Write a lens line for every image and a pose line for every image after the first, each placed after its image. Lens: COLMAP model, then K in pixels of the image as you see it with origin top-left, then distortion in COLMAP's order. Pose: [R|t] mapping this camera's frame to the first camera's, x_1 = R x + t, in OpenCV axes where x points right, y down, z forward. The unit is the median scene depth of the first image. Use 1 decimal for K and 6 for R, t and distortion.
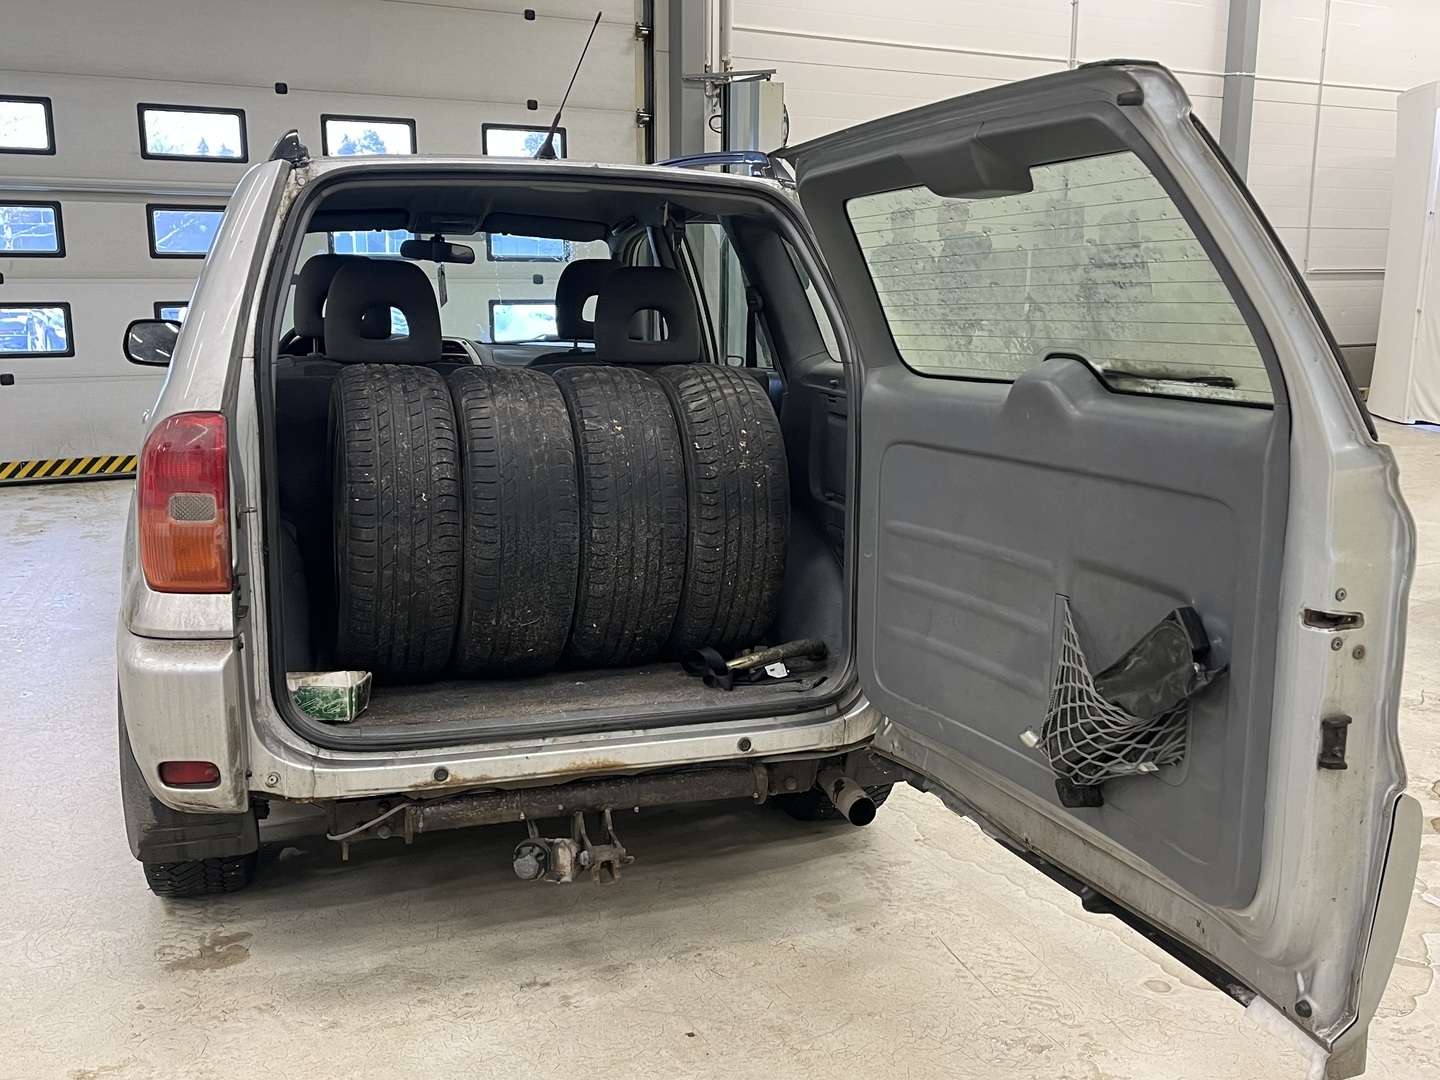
lens RADIAL K [[1470.7, 0, 720.0], [0, 1470.7, 540.0], [0, 0, 1]] dist [0.076173, -0.004413]
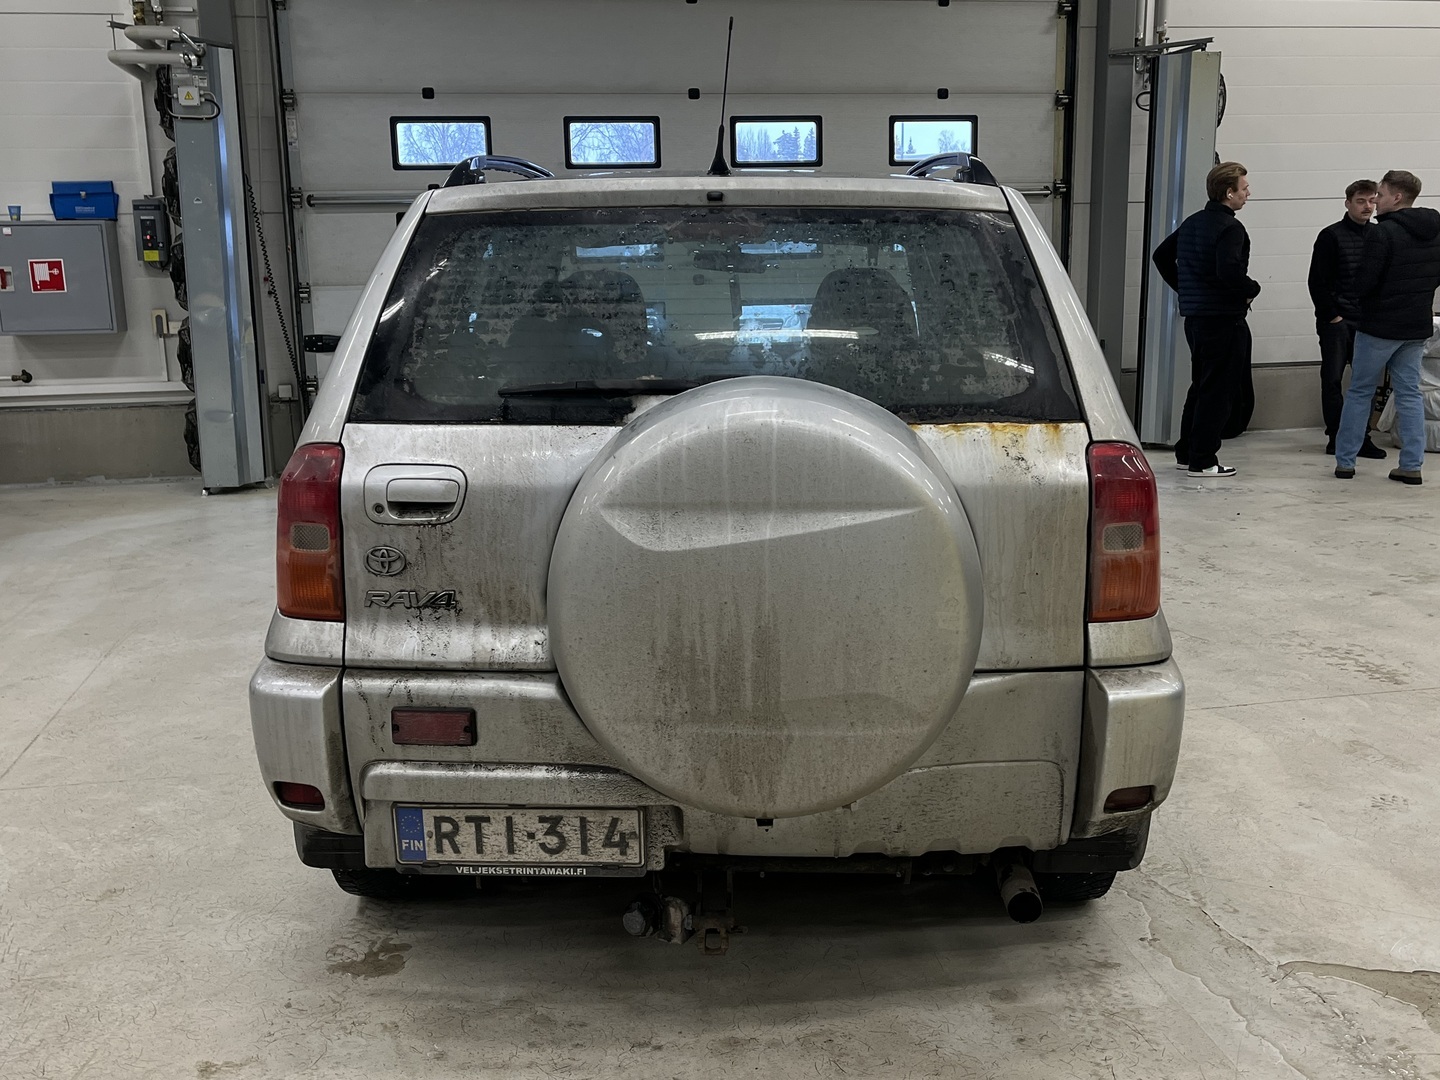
lens RADIAL K [[1470.7, 0, 720.0], [0, 1470.7, 540.0], [0, 0, 1]] dist [0.076173, -0.004413]
pose [[0.942272, 0.049969, -0.331099, 0.210885], [-0.046057, 0.998745, 0.019656, -0.044402], [0.331665, -0.003272, 0.943391, 0.110405]]
